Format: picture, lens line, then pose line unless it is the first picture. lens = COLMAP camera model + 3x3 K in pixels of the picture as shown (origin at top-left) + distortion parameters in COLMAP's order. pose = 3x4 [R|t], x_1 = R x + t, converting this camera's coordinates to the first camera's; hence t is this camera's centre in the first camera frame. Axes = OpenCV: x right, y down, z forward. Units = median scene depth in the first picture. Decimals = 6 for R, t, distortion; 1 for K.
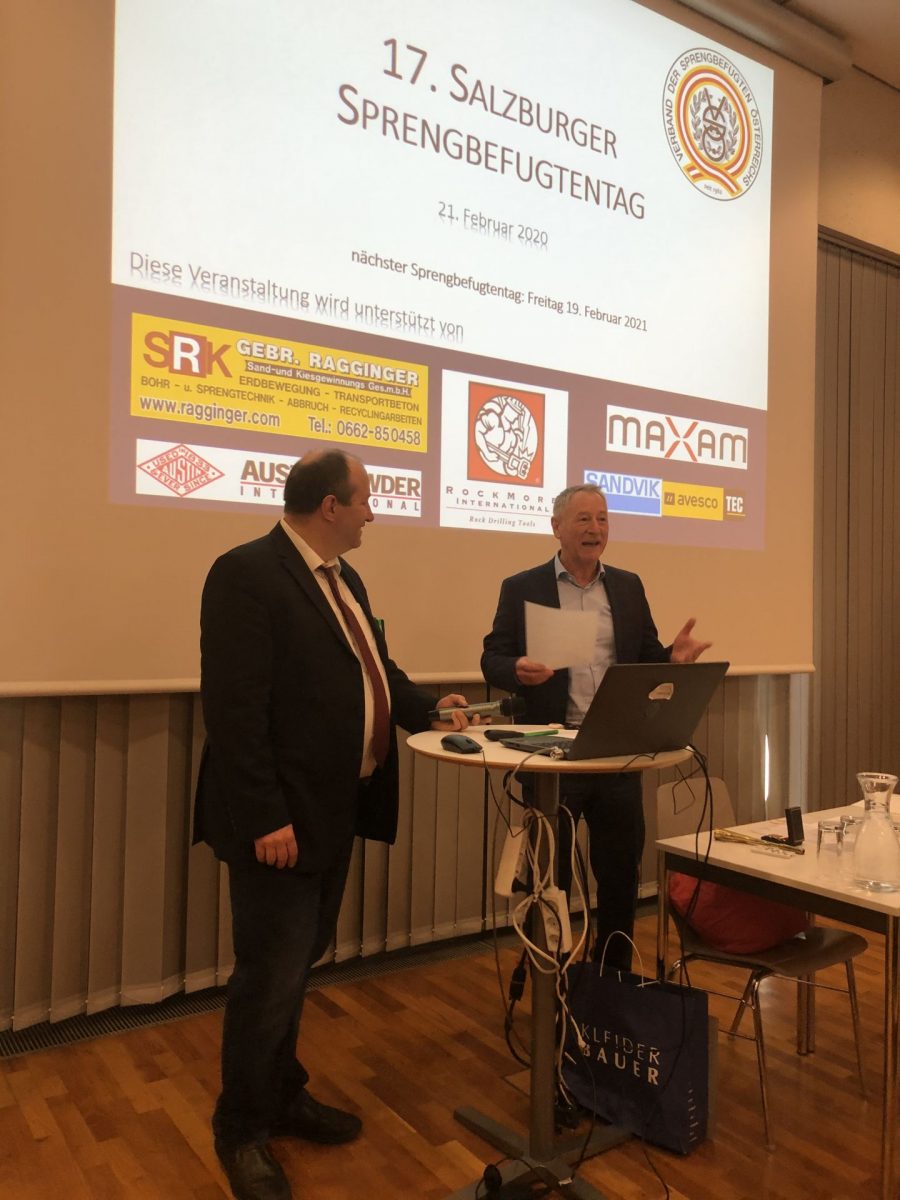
lens RADIAL K [[978.4, 0, 449.9], [0, 978.4, 595.1], [0, 0, 1]] dist [0.024581, -0.030487]
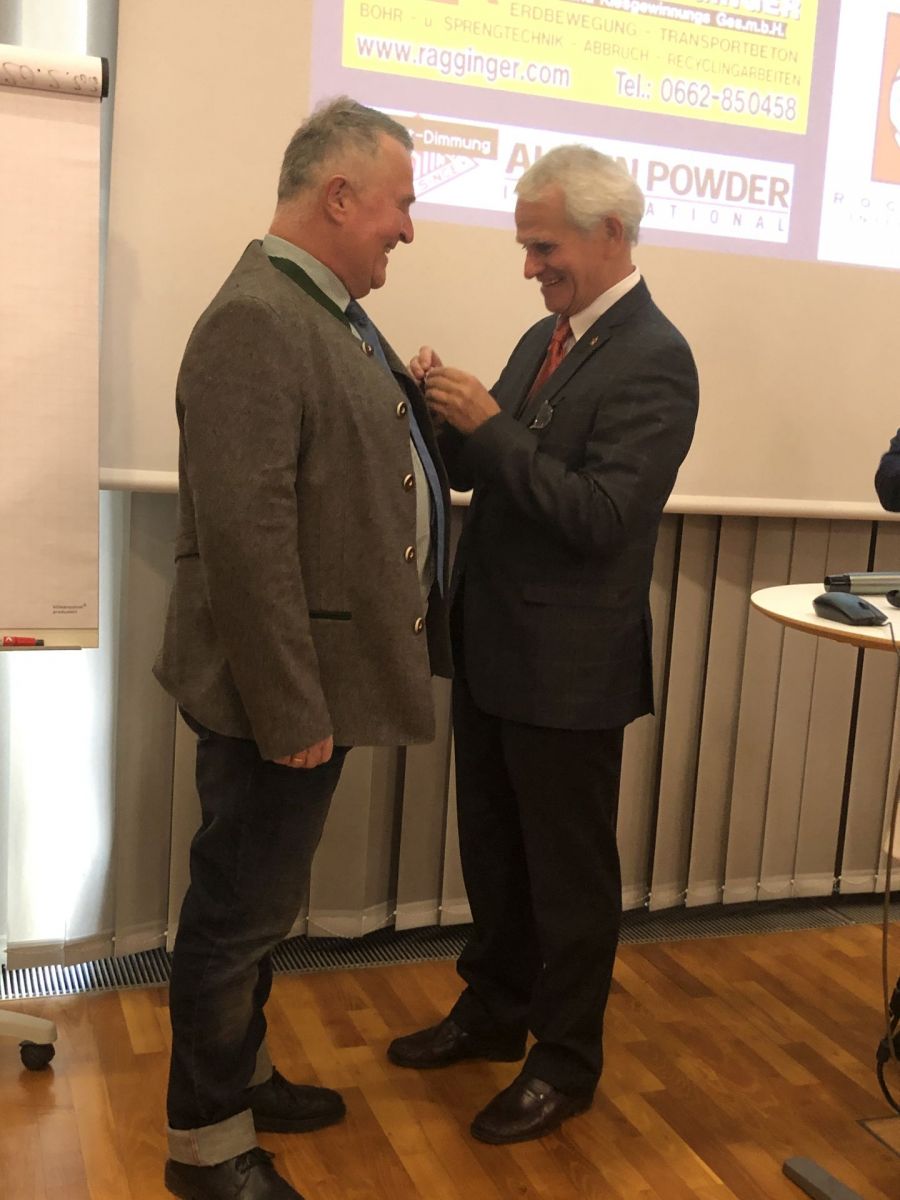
lens RADIAL K [[1377.0, 0, 450.4], [0, 1377.0, 593.1], [0, 0, 1]] dist [0.006289, 0.000000]
pose [[0.970160, 0.073492, -0.231058, -0.021107], [-0.039201, 0.987963, 0.149642, 0.018603], [0.239274, -0.136119, 0.961364, 0.094820]]
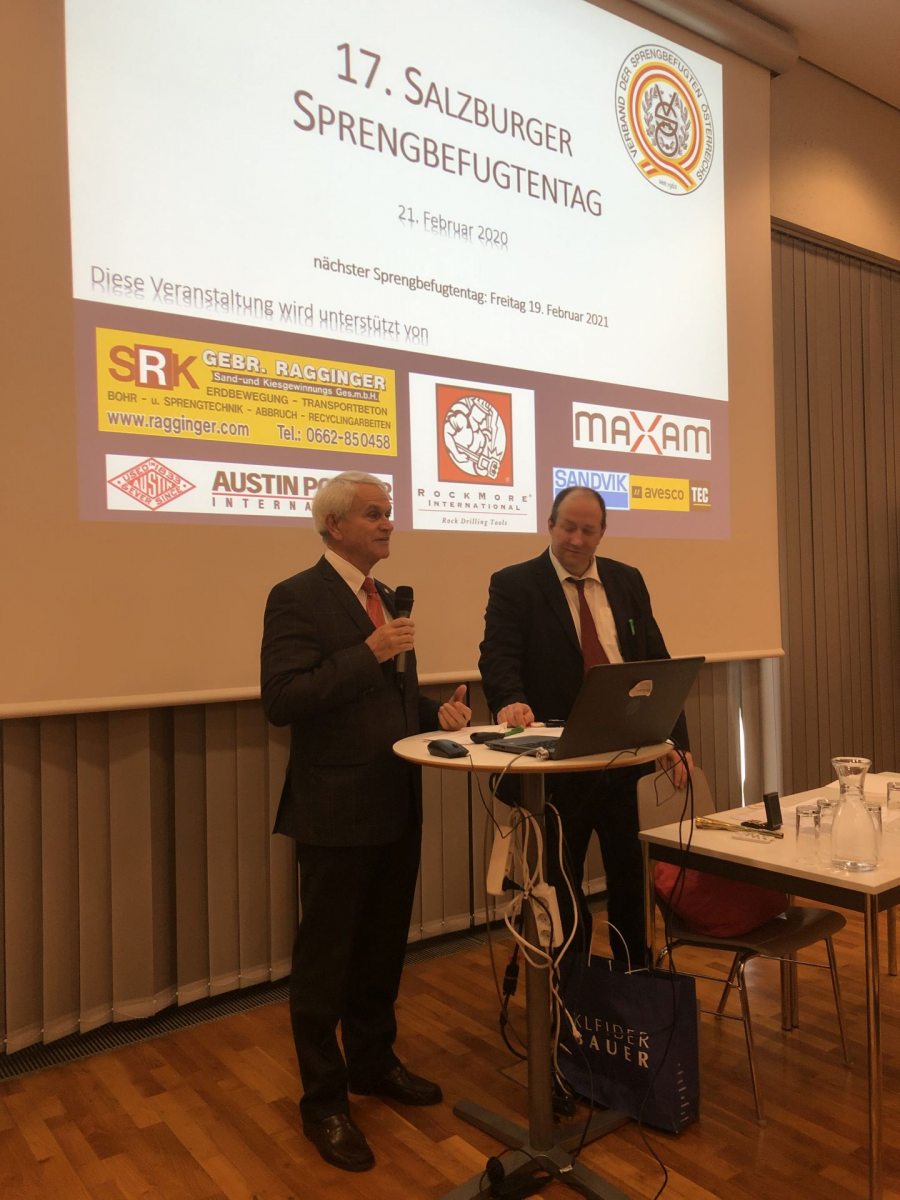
lens RADIAL K [[978.4, 0, 459.4], [0, 978.4, 597.6], [0, 0, 1]] dist [0.024581, -0.030487]
pose [[0.998304, -0.040598, 0.041733, -0.008327], [0.040188, 0.999136, 0.010623, -0.009697], [-0.042128, -0.008928, 0.999072, -0.009080]]
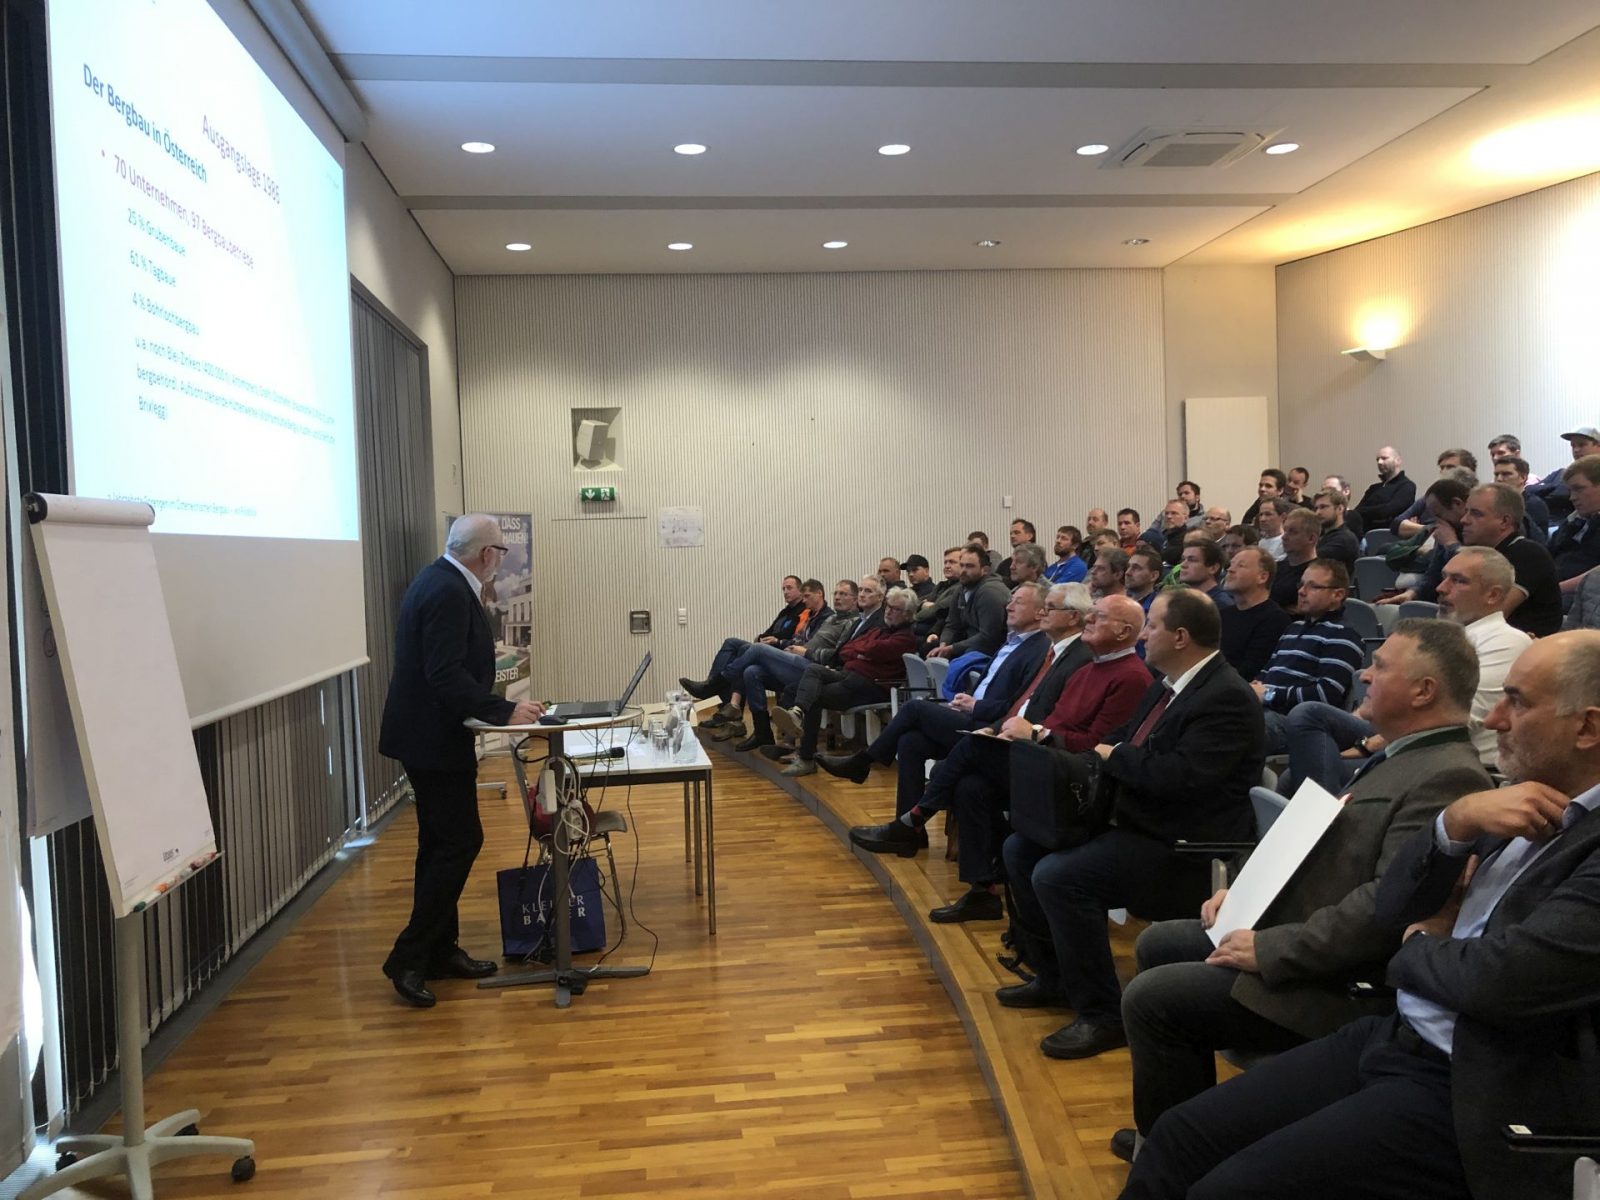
lens RADIAL K [[1304.6, 0, 795.3], [0, 1304.6, 590.4], [0, 0, 1]] dist [0.024581, -0.030487]
pose [[0.465251, -0.065340, 0.882764, -1.136059], [0.032464, 0.997861, 0.056749, -0.114859], [-0.884583, 0.002256, 0.466376, -0.241463]]
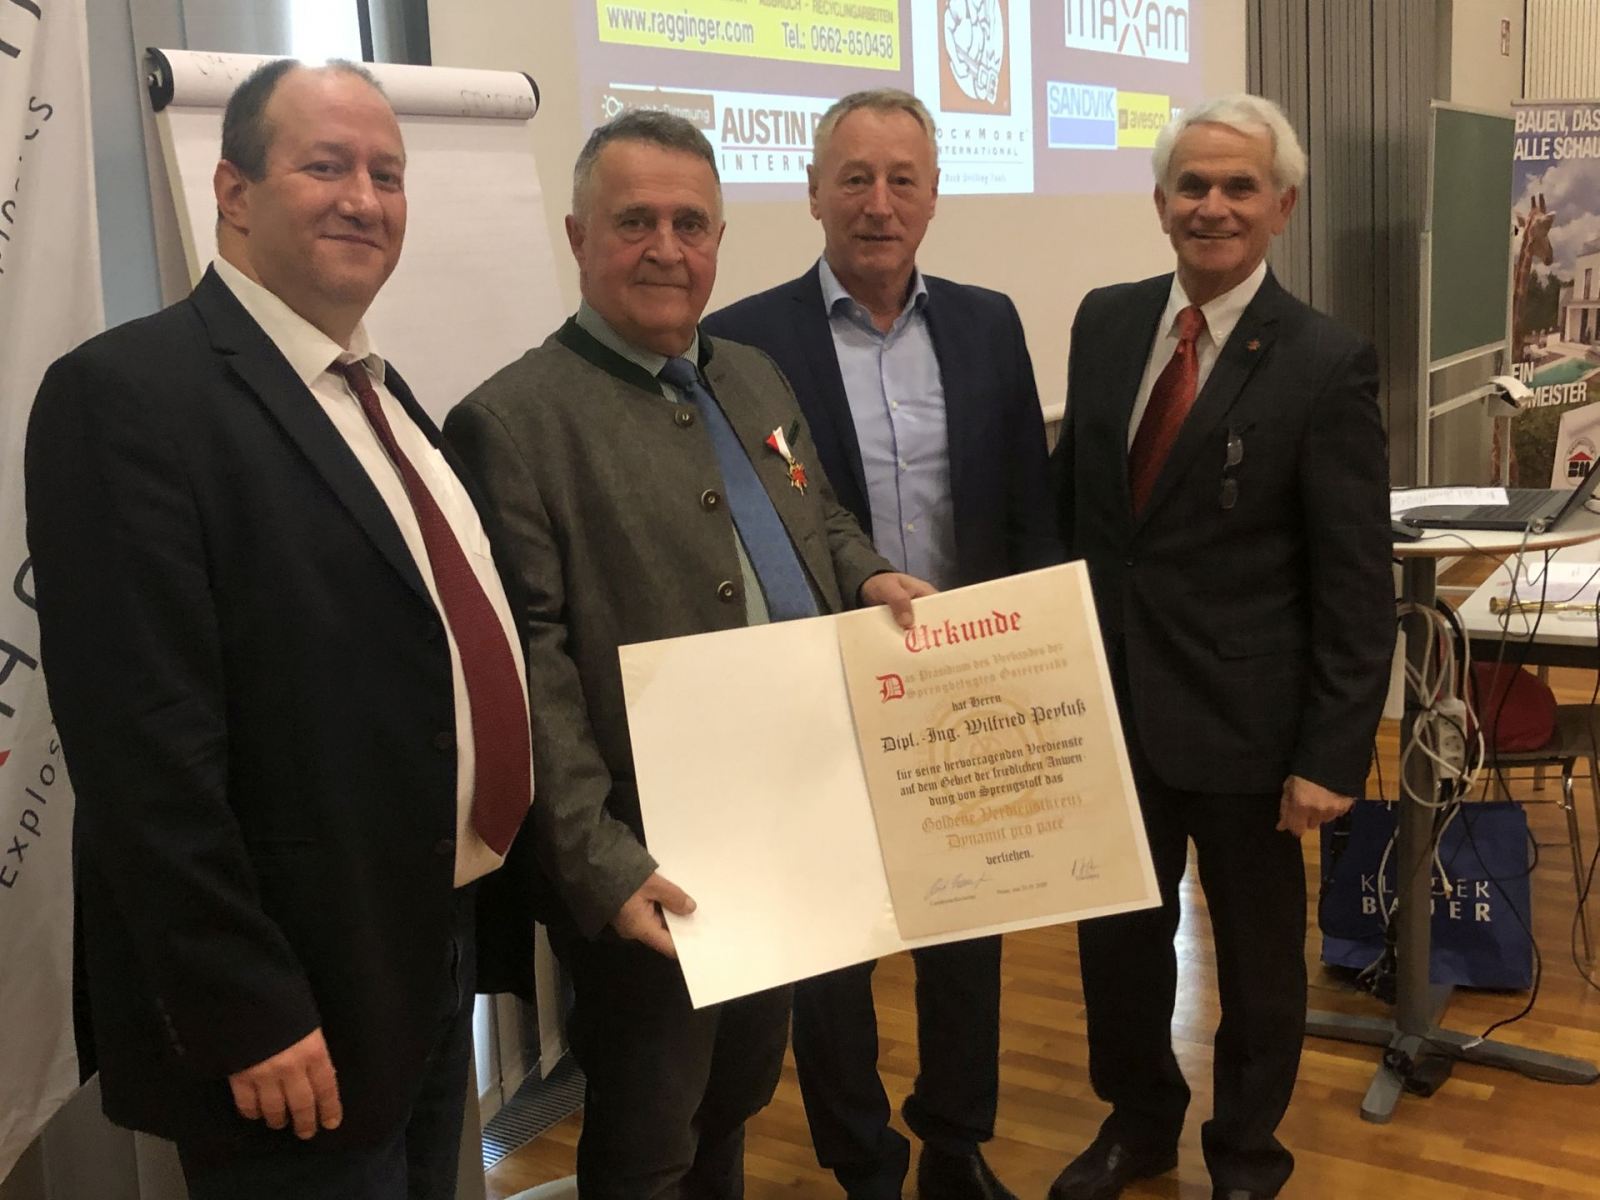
lens RADIAL K [[1836.1, 0, 755.8], [0, 1836.1, 627.4], [0, 0, 1]] dist [0.006289, 0.000000]
pose [[0.918426, -0.148515, 0.366656, -0.637134], [0.068736, 0.972665, 0.221805, -0.077679], [-0.389575, -0.178509, 0.903530, -0.052109]]
